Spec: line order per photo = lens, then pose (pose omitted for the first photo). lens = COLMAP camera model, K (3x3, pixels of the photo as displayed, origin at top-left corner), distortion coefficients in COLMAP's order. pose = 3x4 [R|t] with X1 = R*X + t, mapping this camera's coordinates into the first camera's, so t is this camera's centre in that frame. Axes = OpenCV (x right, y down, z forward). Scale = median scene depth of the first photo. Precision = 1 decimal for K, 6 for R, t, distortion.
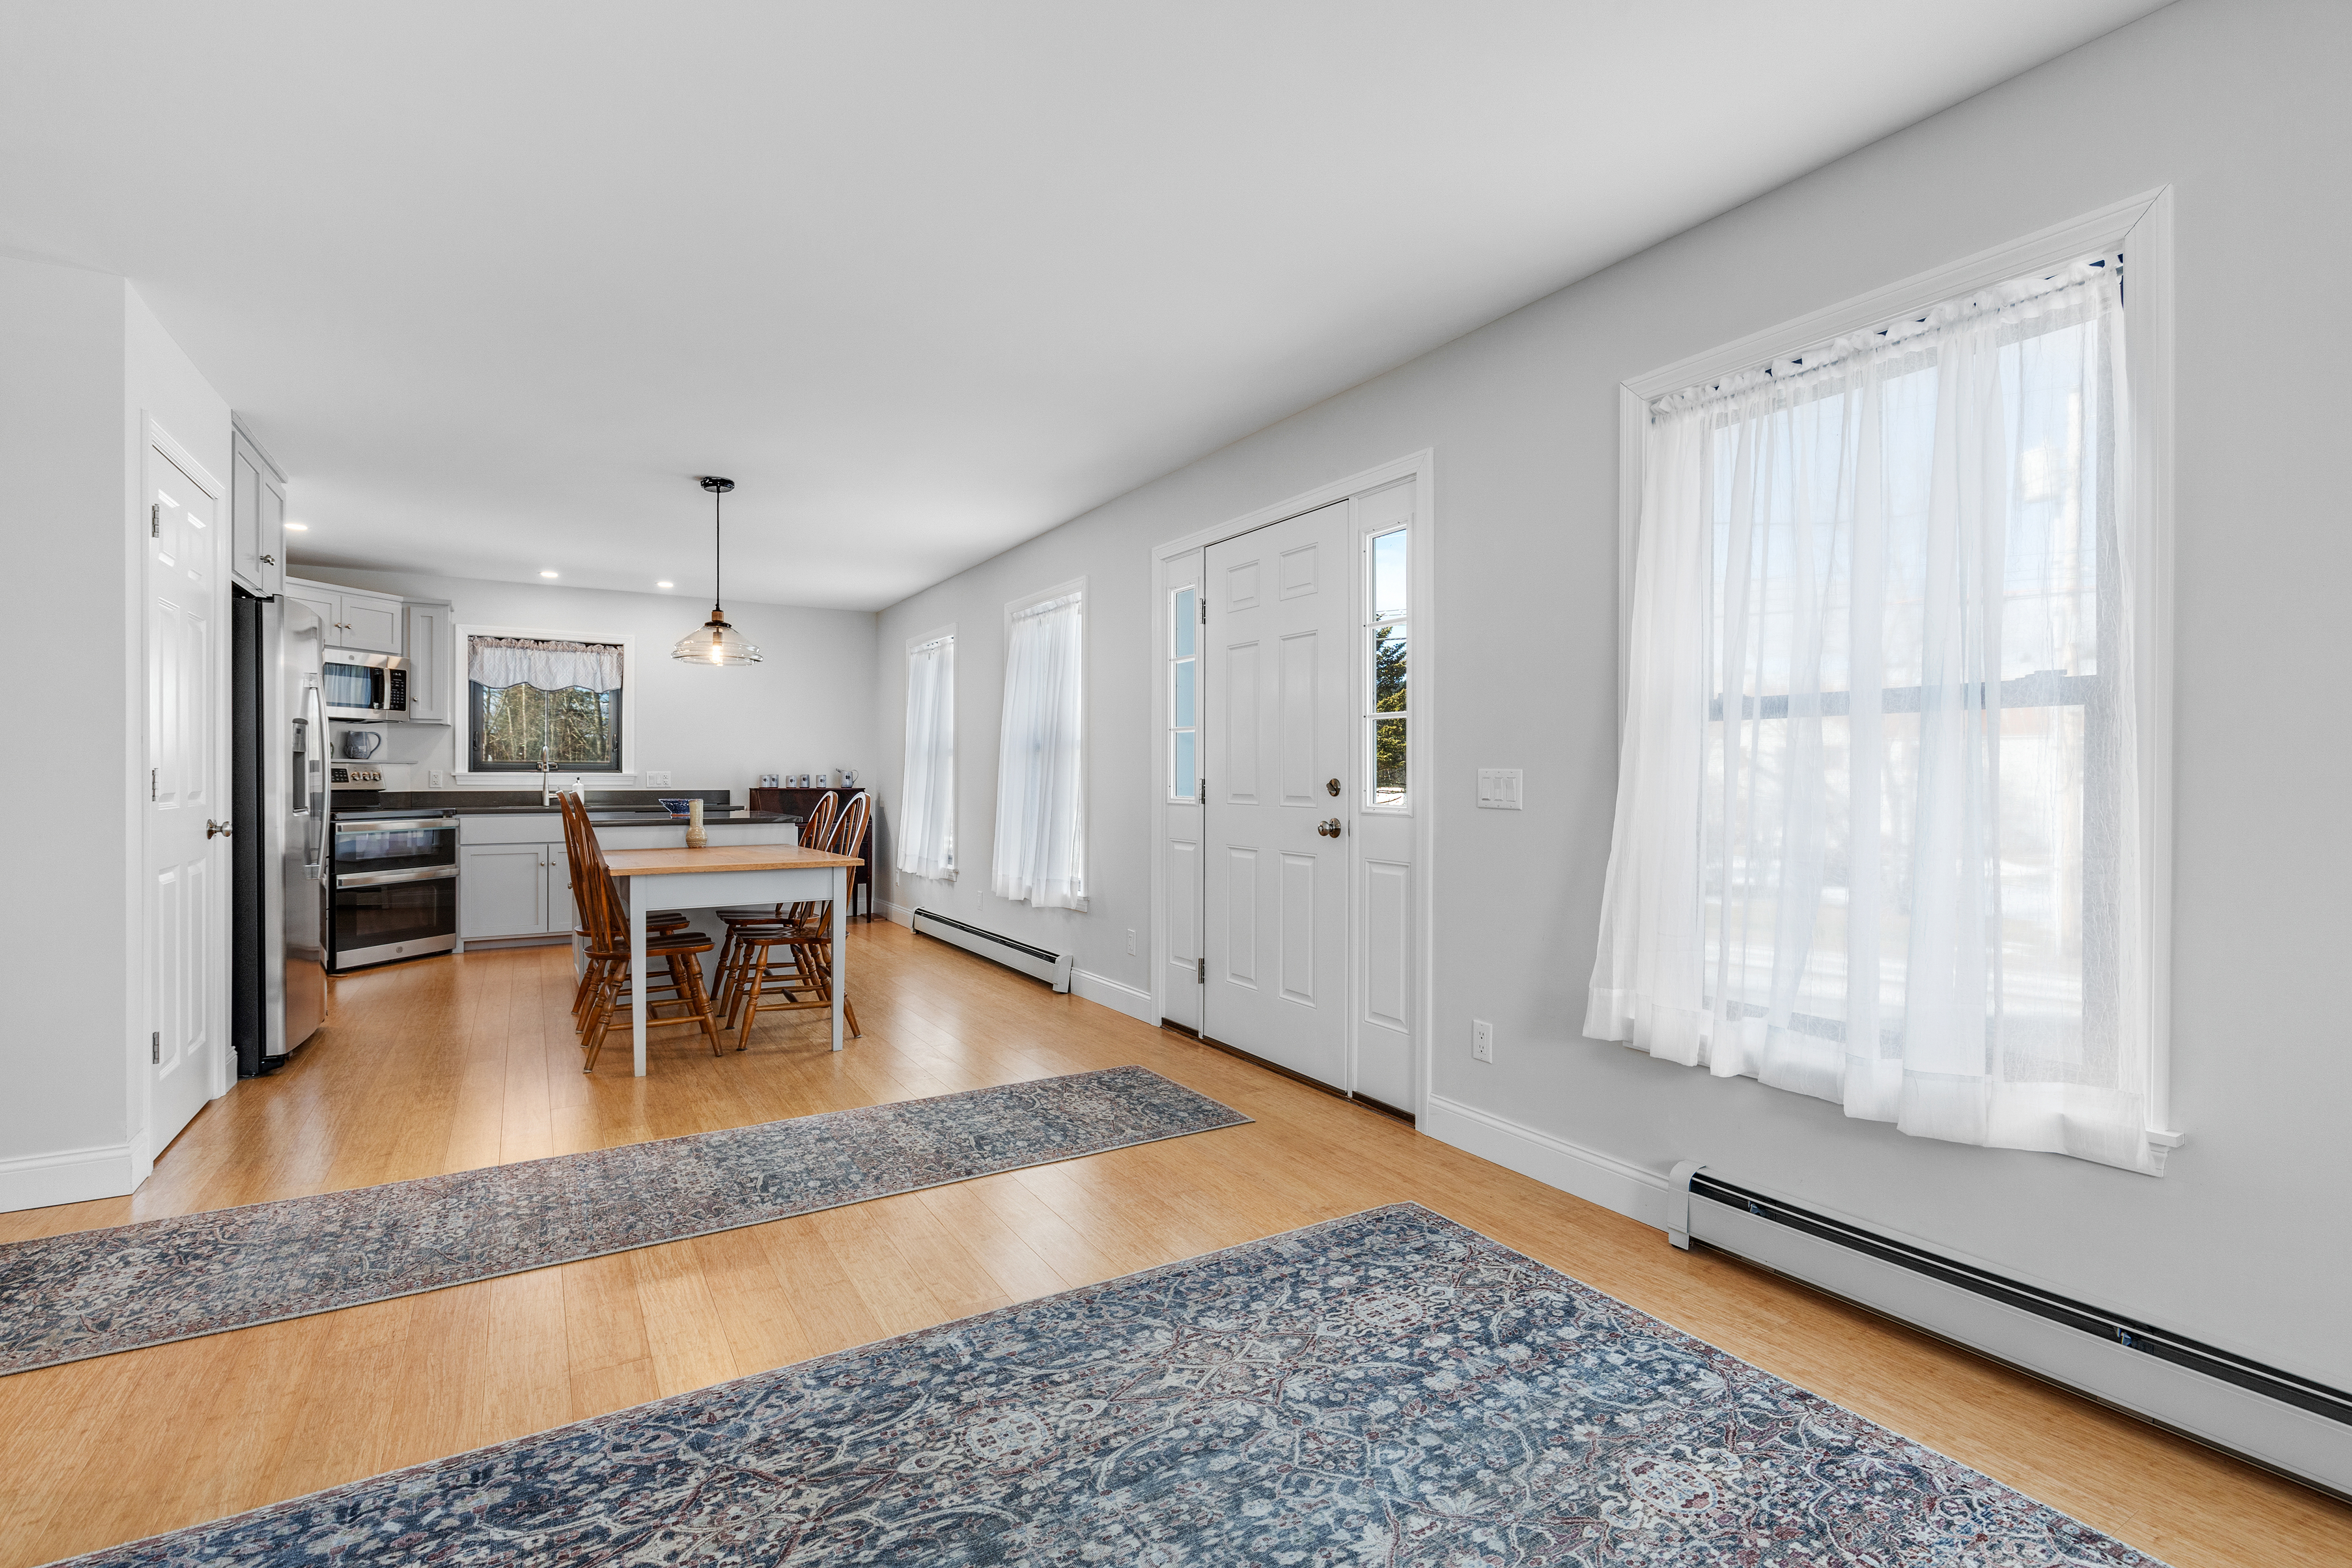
lens RADIAL K [[1071.9, 0, 1167.6], [0, 1071.9, 790.1], [0, 0, 1]] dist [0.001432, -0.000319]
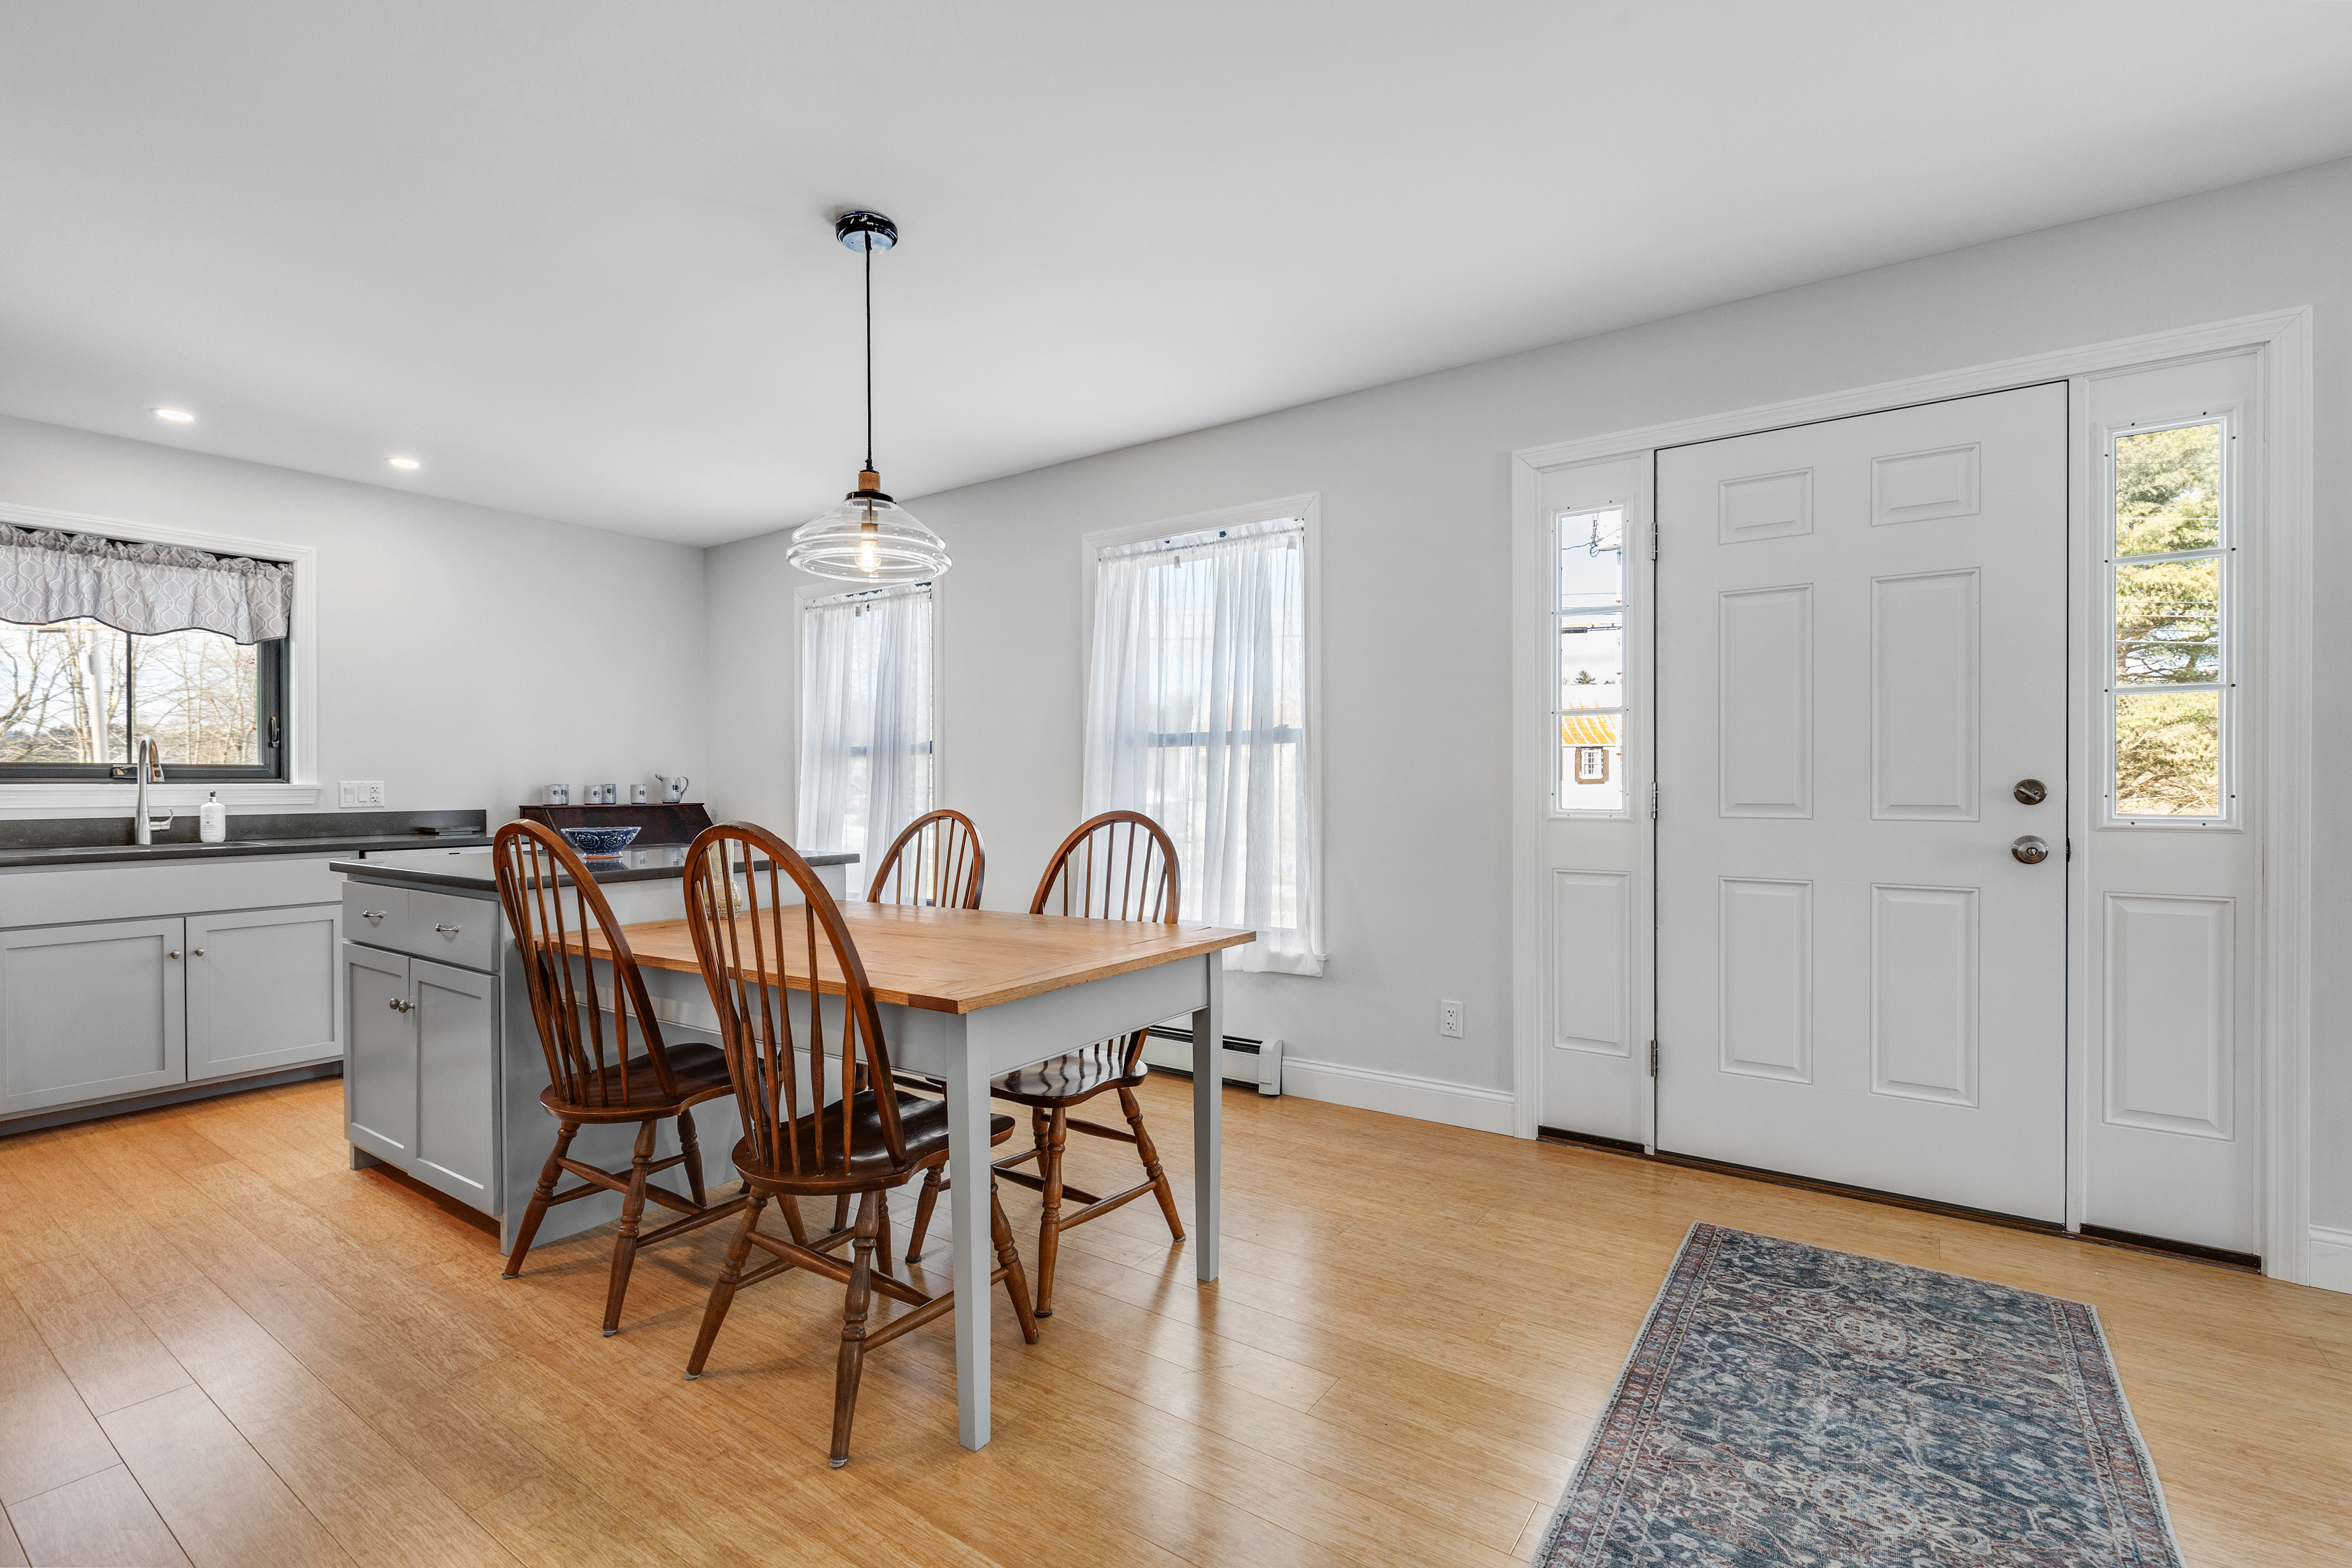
lens RADIAL K [[1057.4, 0, 1169.1], [0, 1057.4, 794.8], [0, 0, 1]] dist [-0.002248, -0.000003]
pose [[0.914261, -0.012788, 0.404924, -1.141628], [0.013340, 0.999910, 0.001460, -0.016916], [-0.404906, 0.004067, 0.914349, 1.065372]]
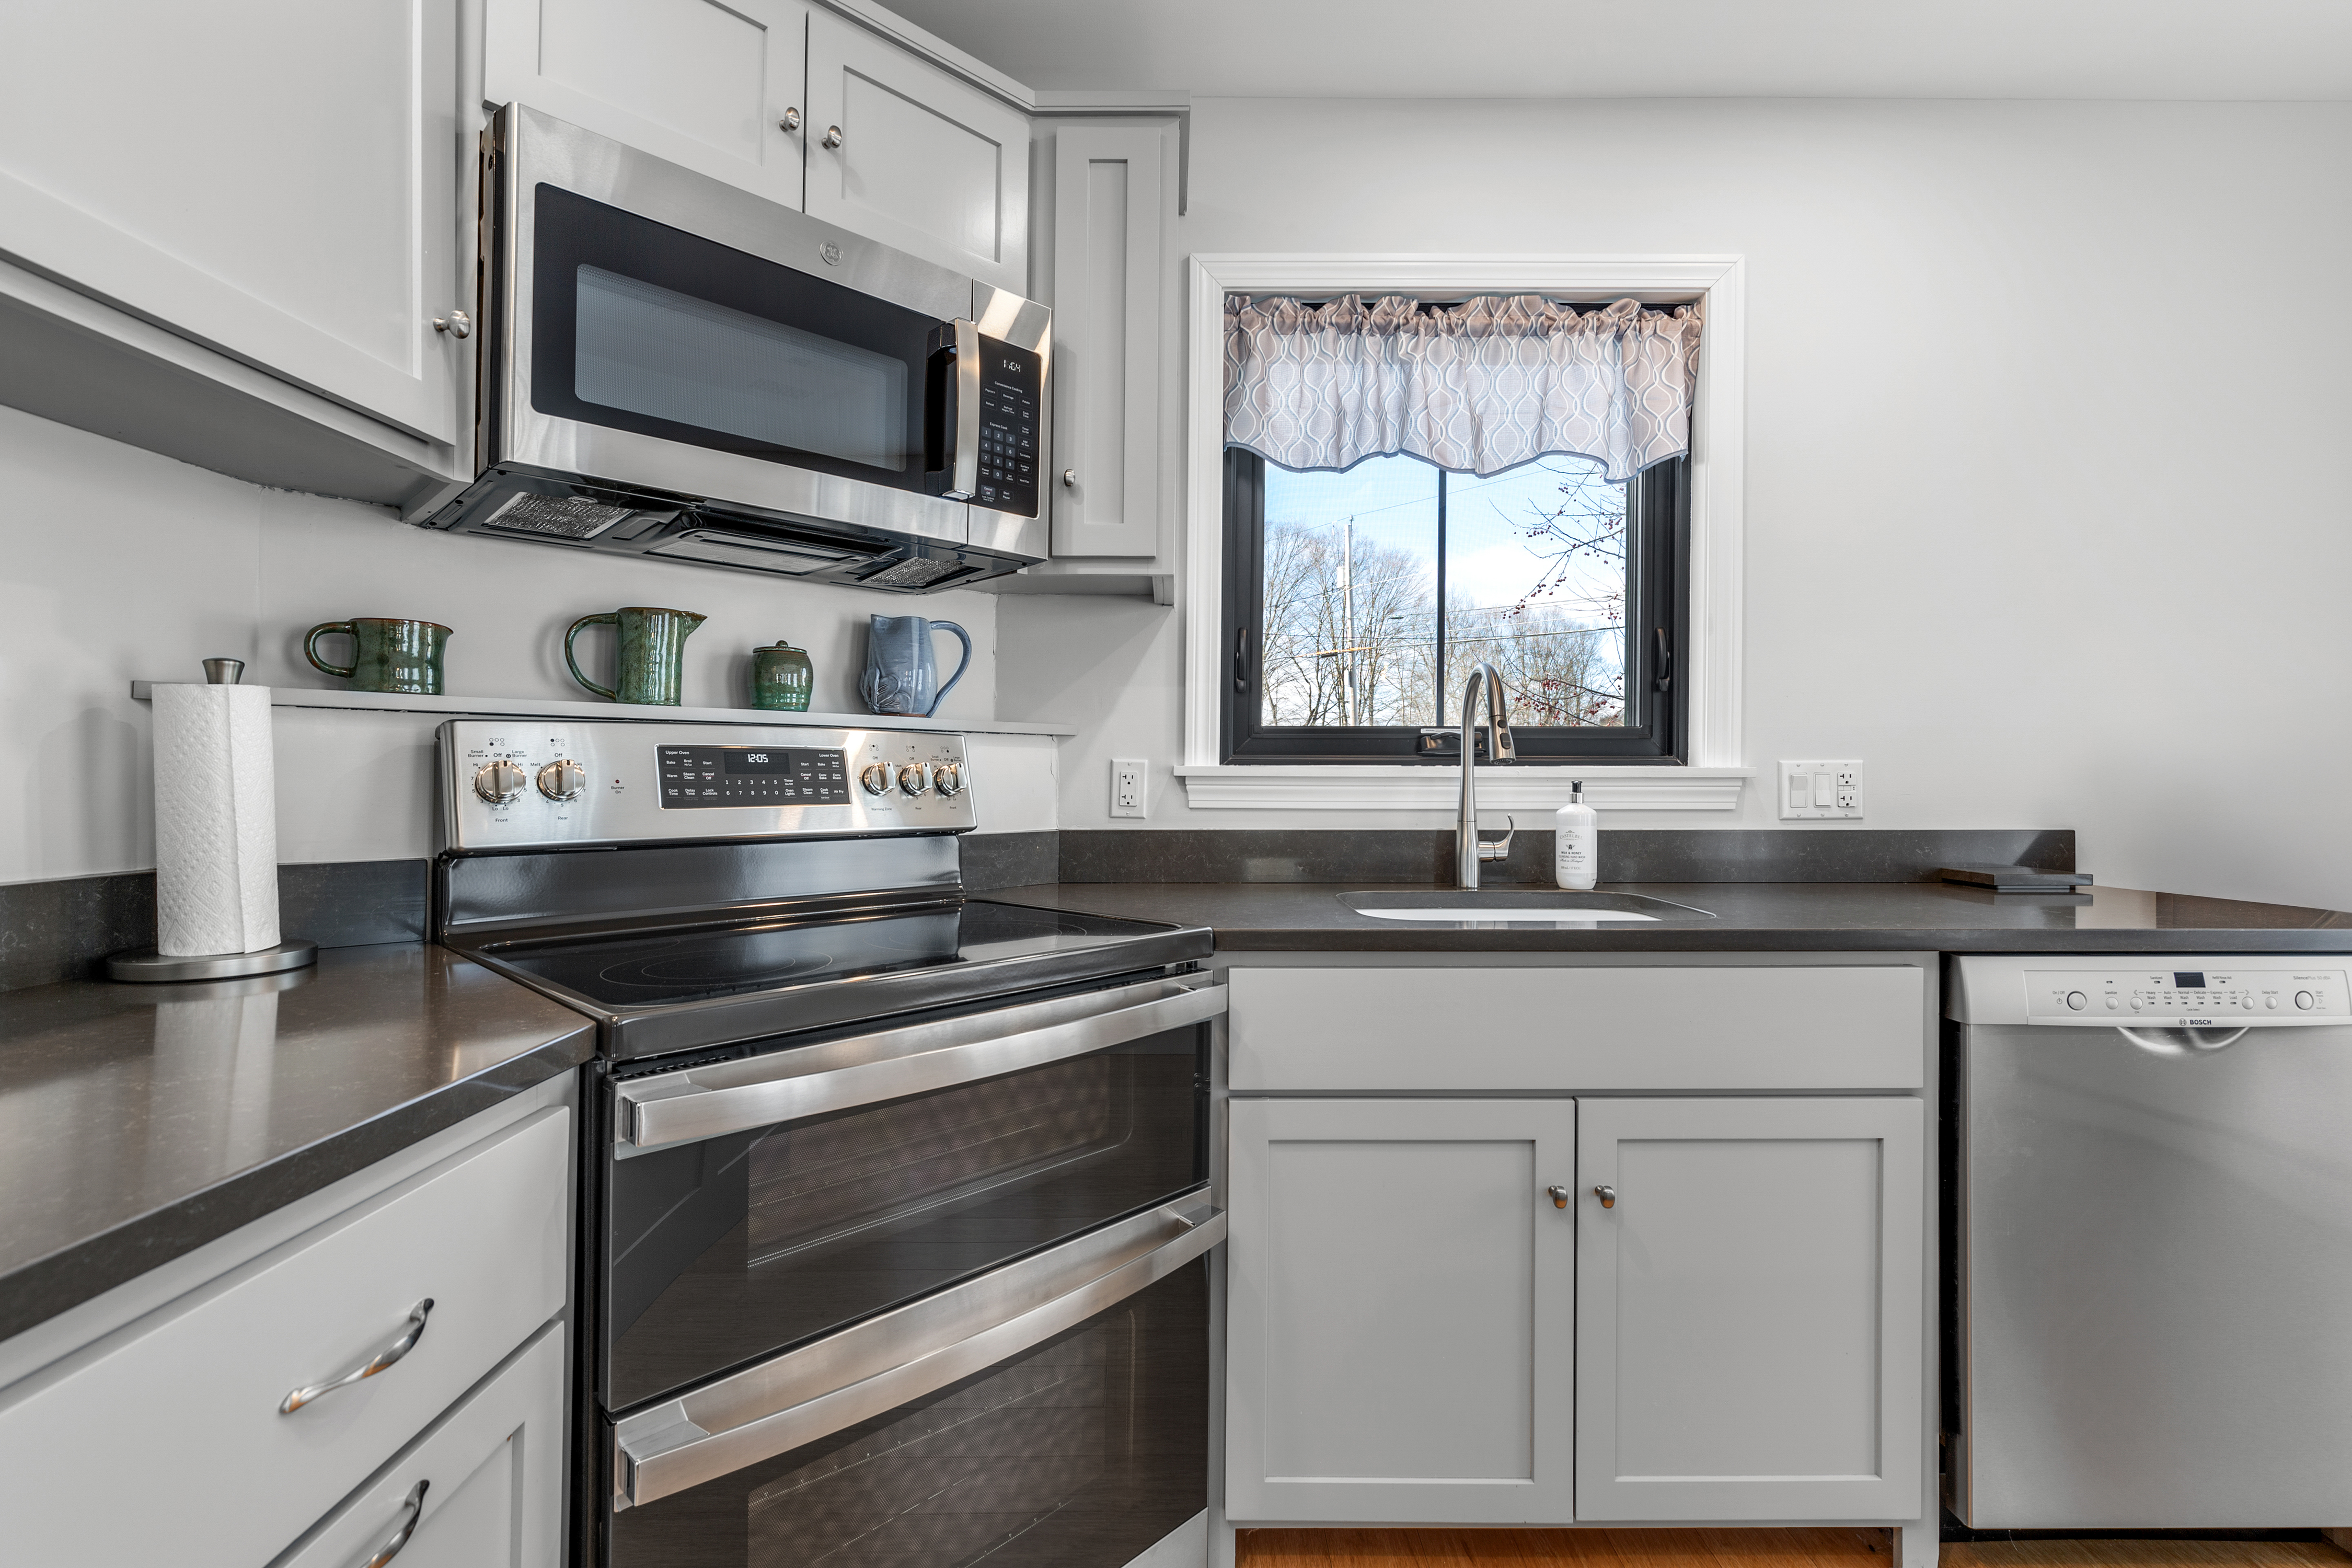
lens RADIAL K [[1078.5, 0, 1189.5], [0, 1078.5, 764.1], [0, 0, 1]] dist [-0.000736, -0.000694]
pose [[0.865818, -0.006663, -0.500315, -1.799519], [-0.006261, 0.999689, -0.024148, -0.034003], [0.500321, 0.024041, 0.865506, 2.600728]]
